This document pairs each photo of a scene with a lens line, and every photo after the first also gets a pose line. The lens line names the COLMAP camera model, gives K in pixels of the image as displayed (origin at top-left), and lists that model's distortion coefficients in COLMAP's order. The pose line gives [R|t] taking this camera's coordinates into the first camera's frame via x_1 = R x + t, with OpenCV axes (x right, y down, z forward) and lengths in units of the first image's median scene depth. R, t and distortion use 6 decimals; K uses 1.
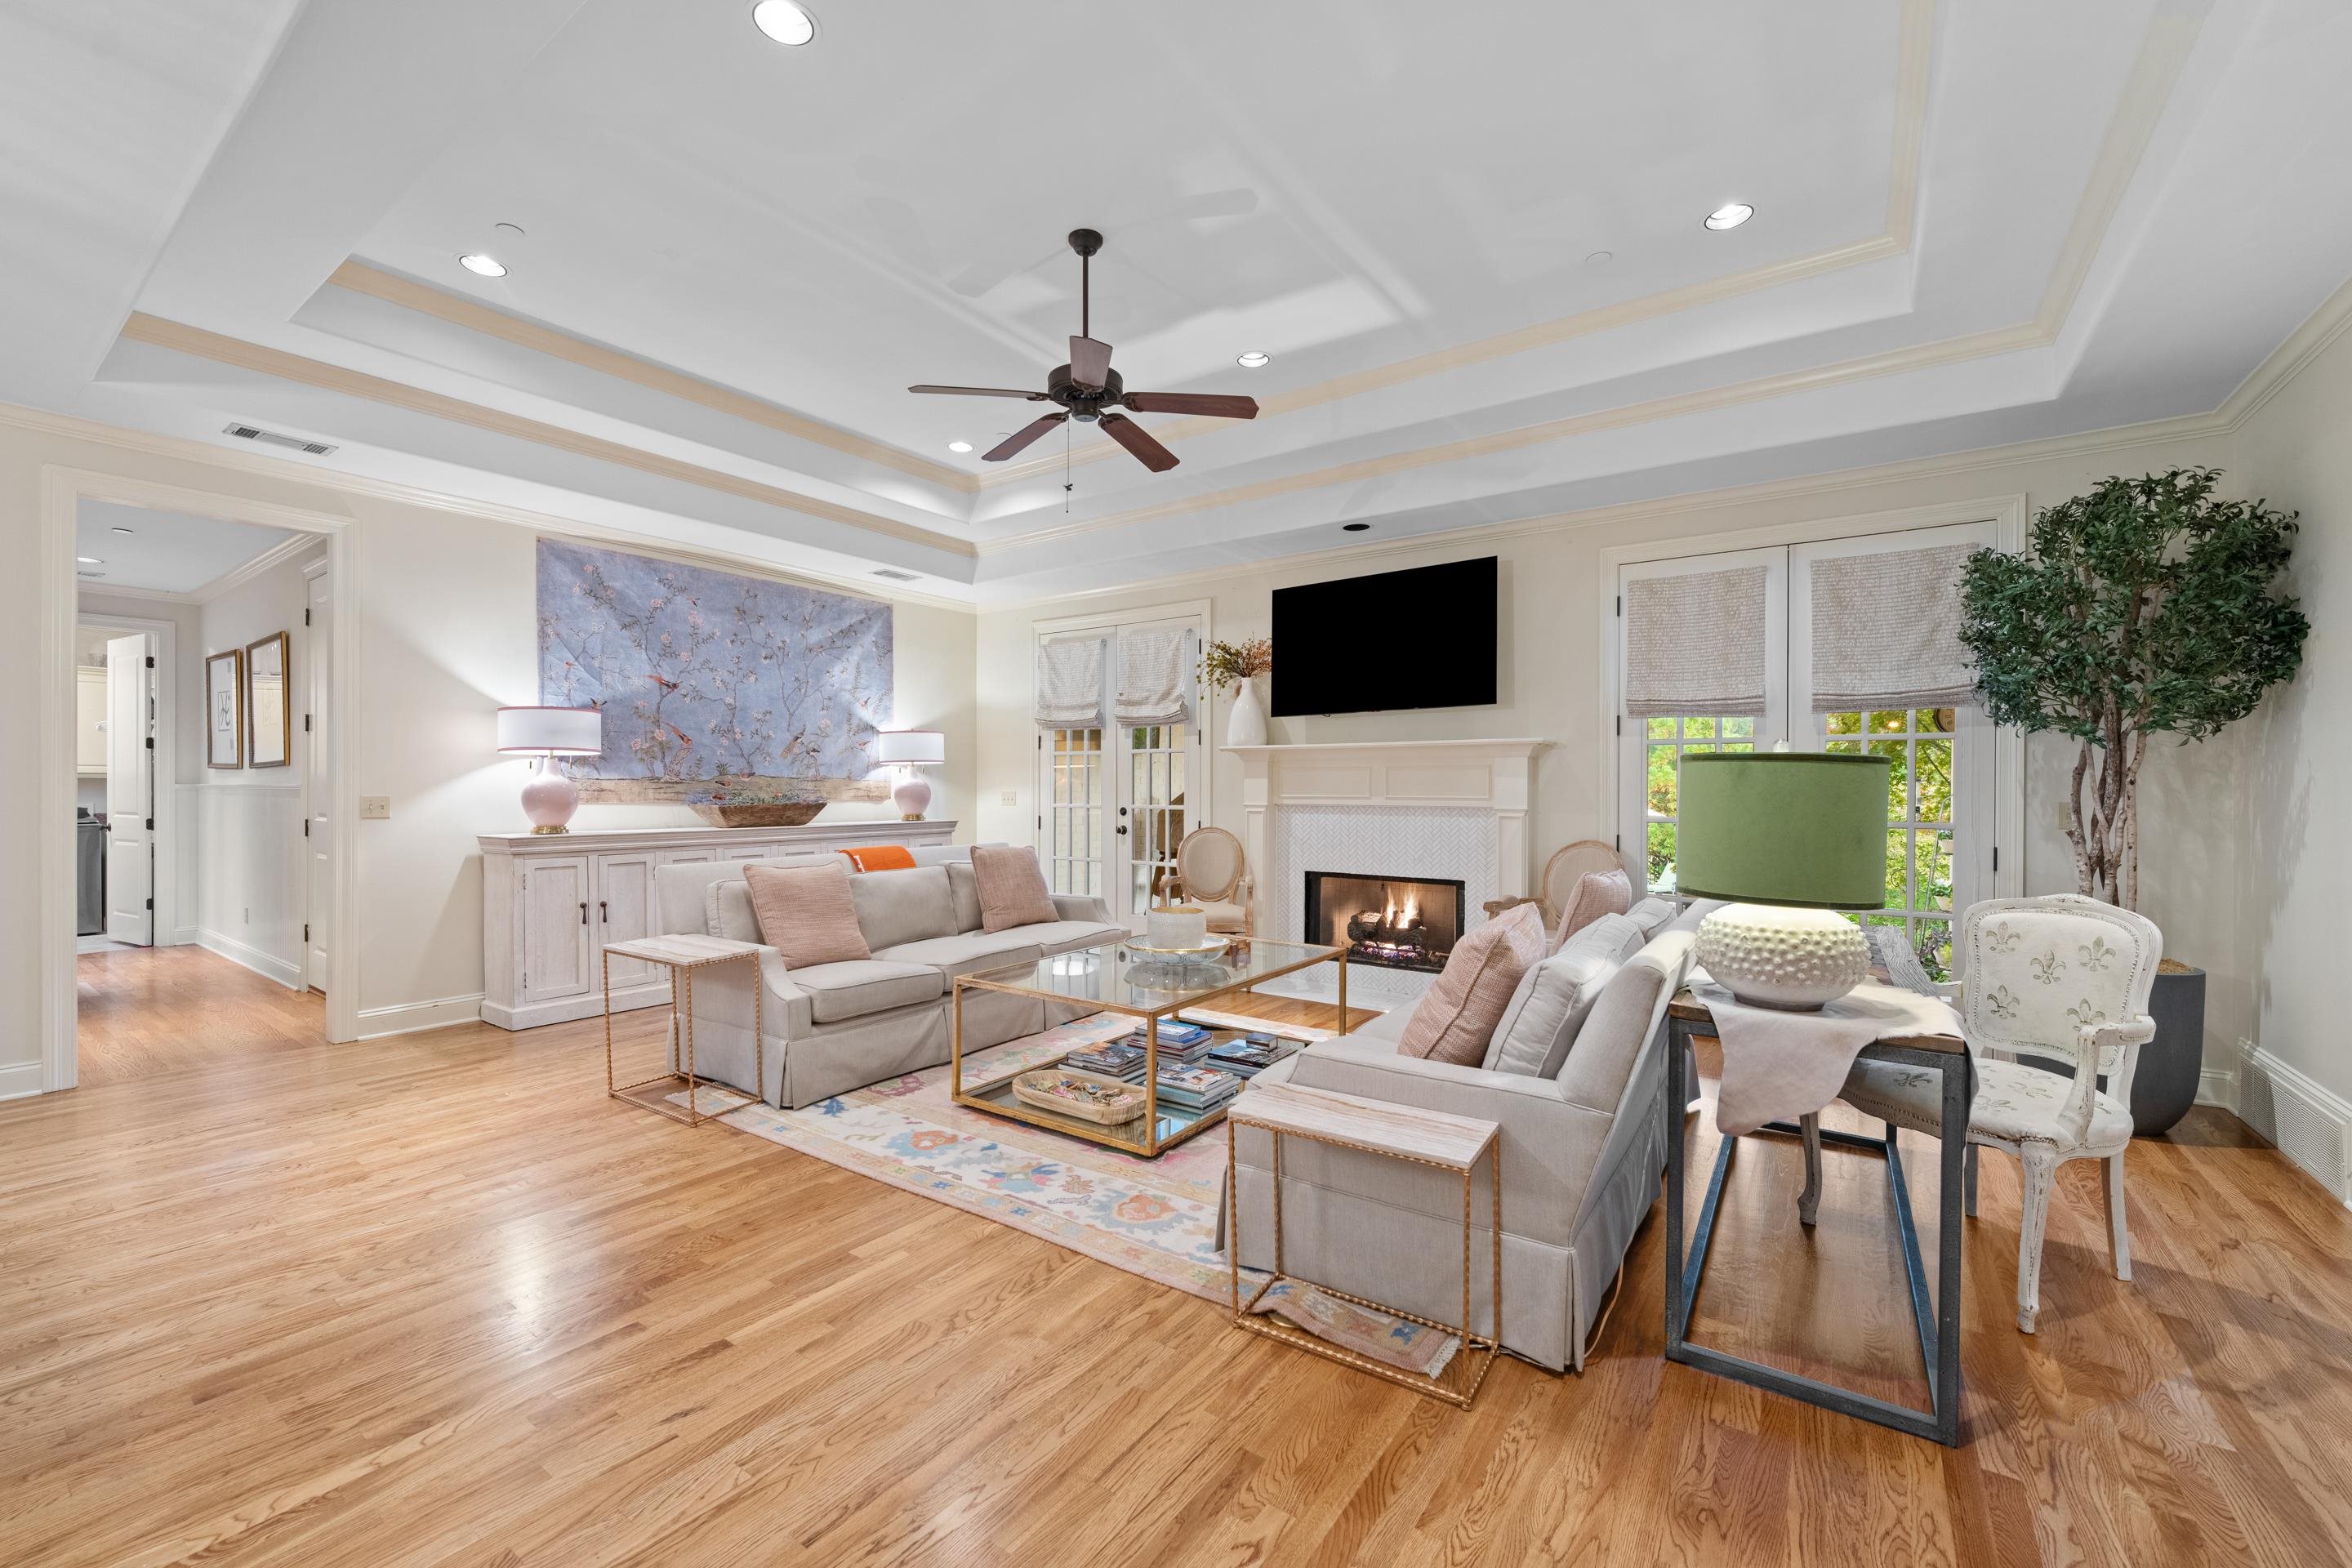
lens RADIAL K [[965.1, 0, 1232.9], [0, 965.1, 788.3], [0, 0, 1]] dist [-0.006100, 0.000374]
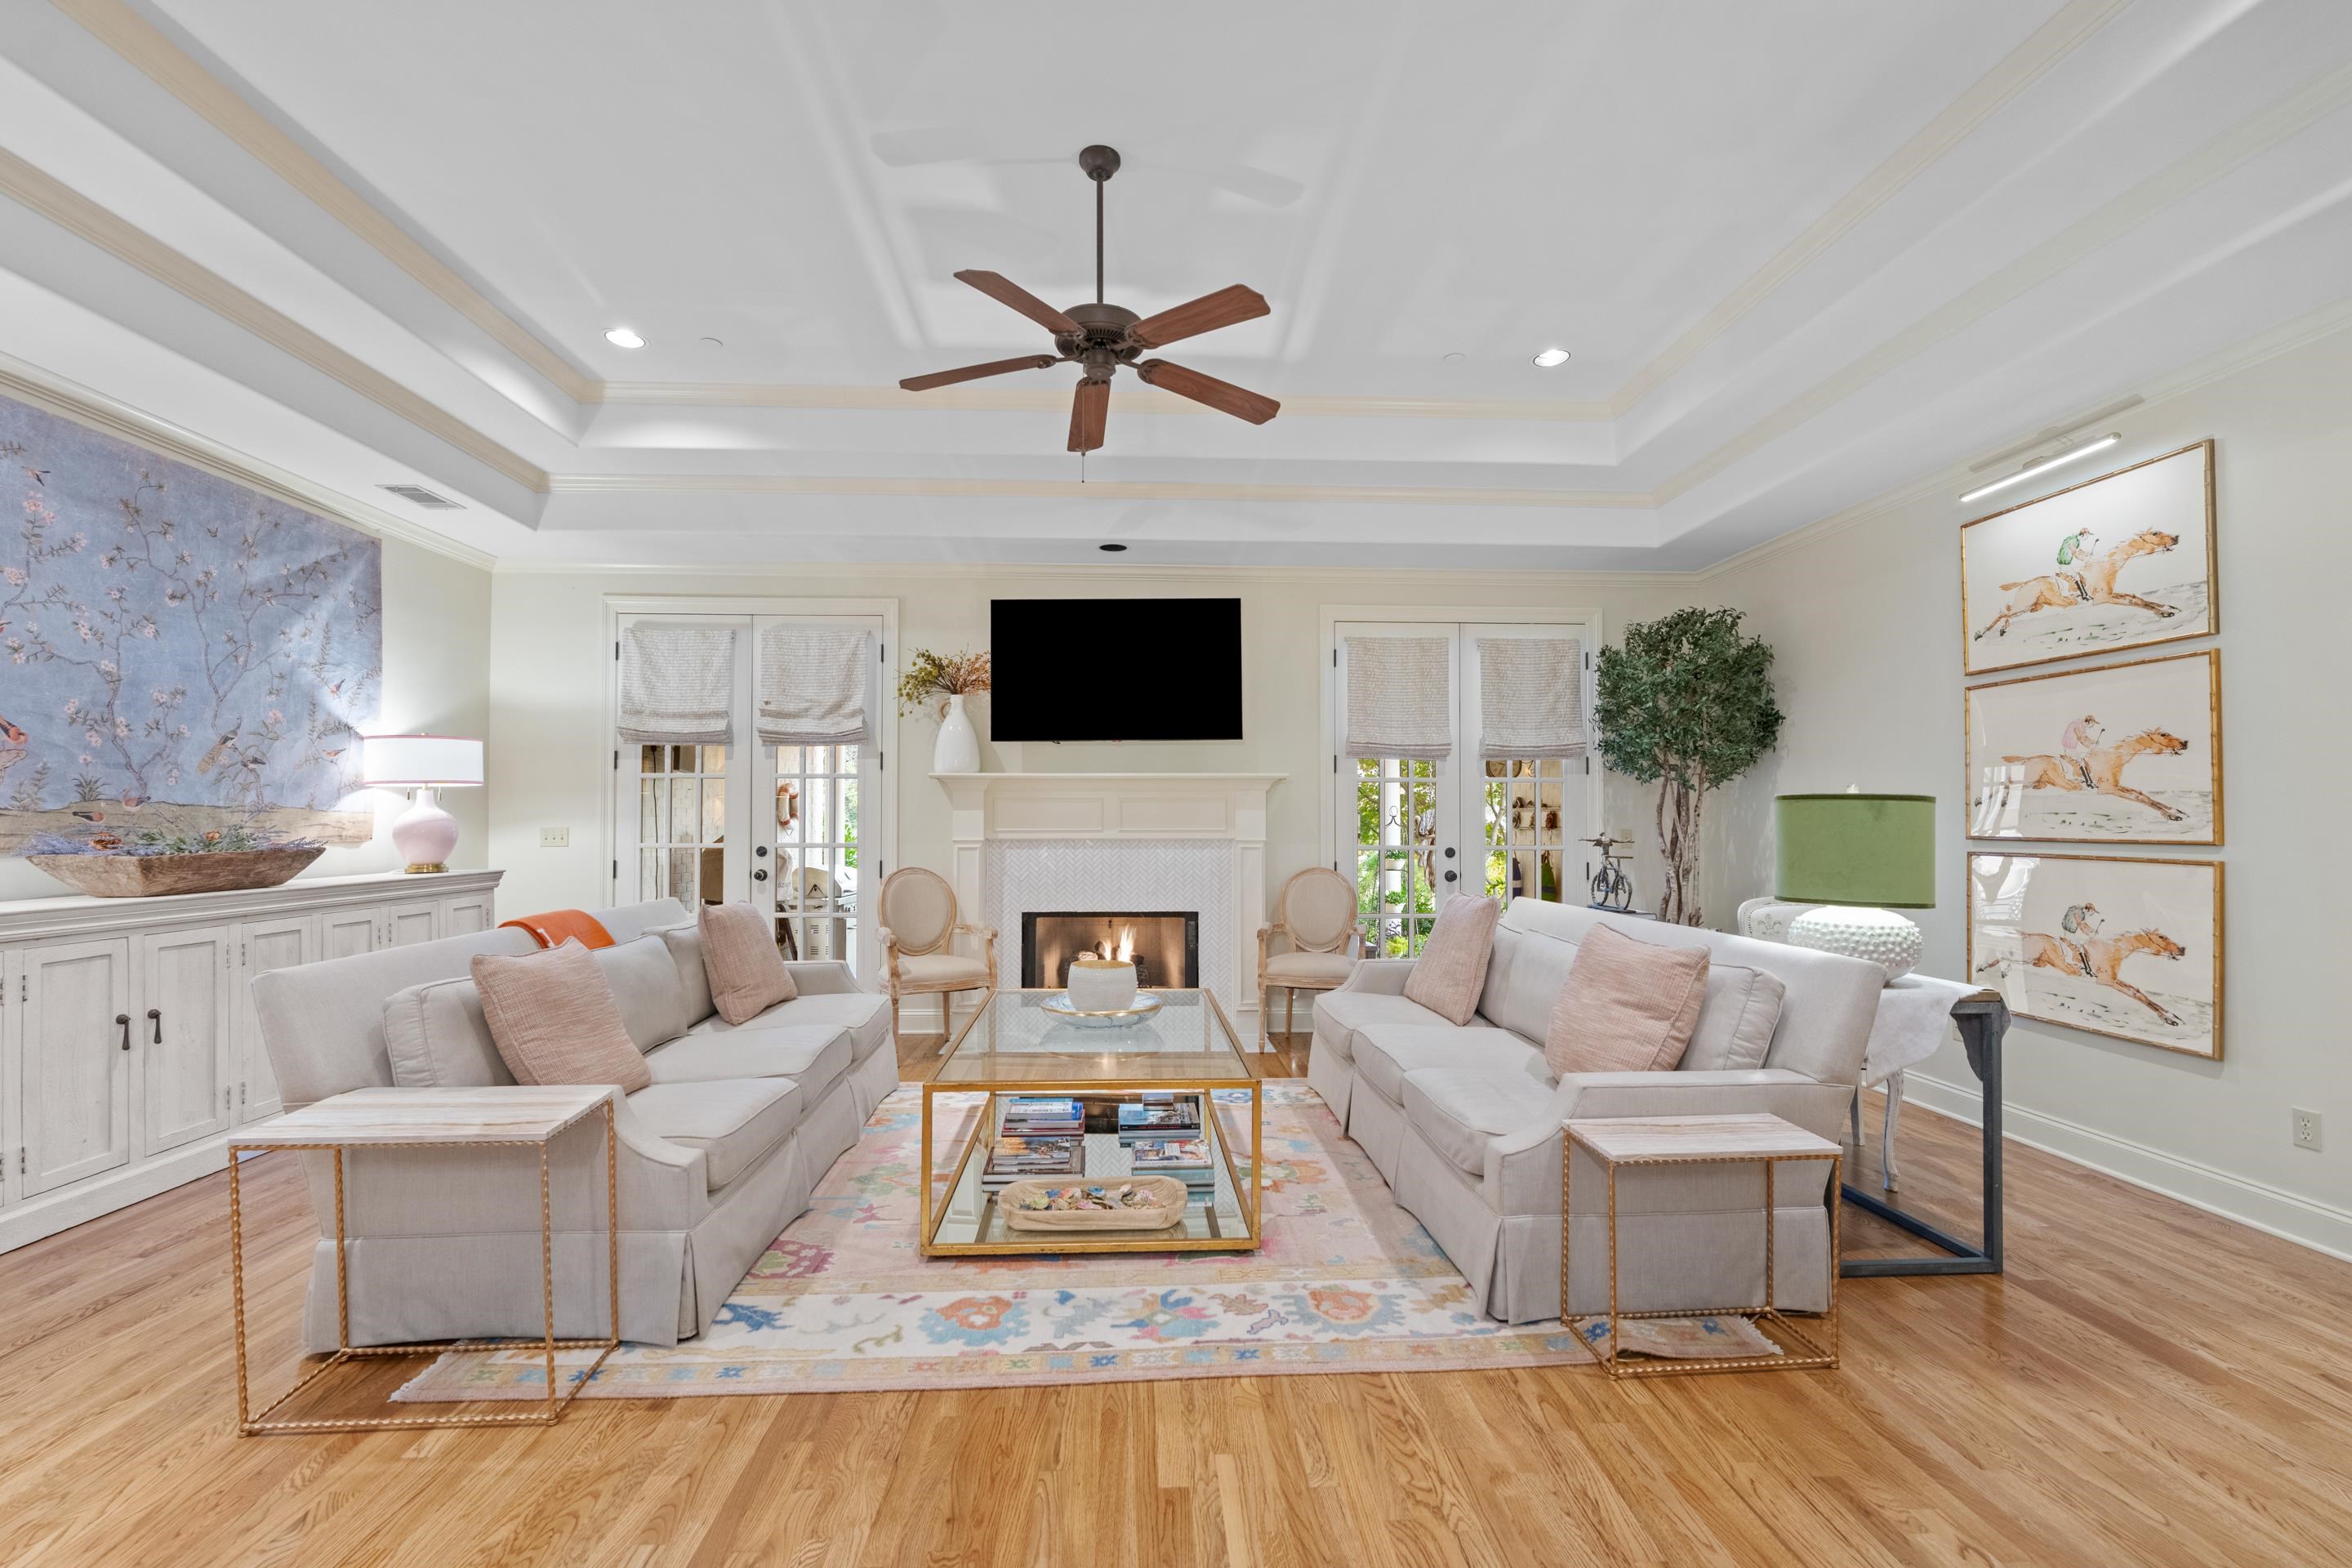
lens RADIAL K [[965.1, 0, 1170.5], [0, 965.1, 799.3], [0, 0, 1]] dist [-0.006100, 0.000374]
pose [[0.793925, 0.010145, 0.607931, -0.439681], [0.002755, 0.999790, -0.020283, -0.002161], [-0.608009, 0.017778, 0.793731, 0.230435]]
